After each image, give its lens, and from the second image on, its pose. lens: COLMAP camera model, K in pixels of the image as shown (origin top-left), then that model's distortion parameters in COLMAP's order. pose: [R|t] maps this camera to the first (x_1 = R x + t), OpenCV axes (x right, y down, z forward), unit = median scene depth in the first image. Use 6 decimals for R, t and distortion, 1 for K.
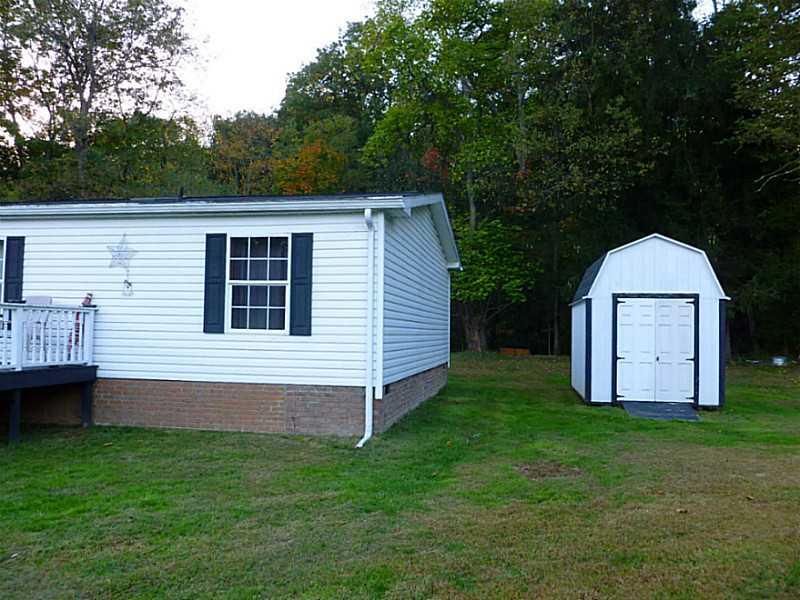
lens RADIAL K [[679.4, 0, 397.3], [0, 679.4, 298.8], [0, 0, 1]] dist [-0.035508, 0.011699]
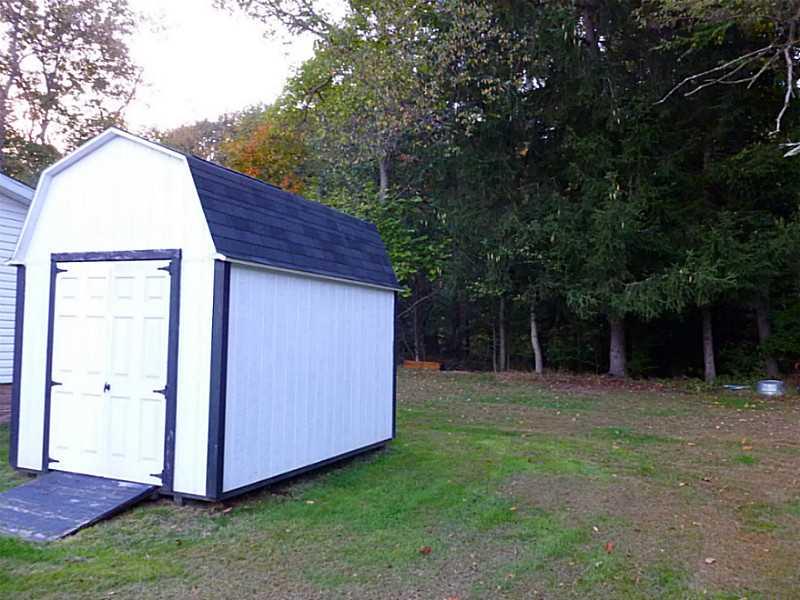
lens RADIAL K [[679.4, 0, 400.4], [0, 679.4, 297.6], [0, 0, 1]] dist [-0.035508, 0.011699]
pose [[0.979543, -0.000393, -0.201237, 0.675335], [-0.002789, 0.999876, -0.015529, 0.031814], [0.201218, 0.015773, 0.979420, 0.567604]]
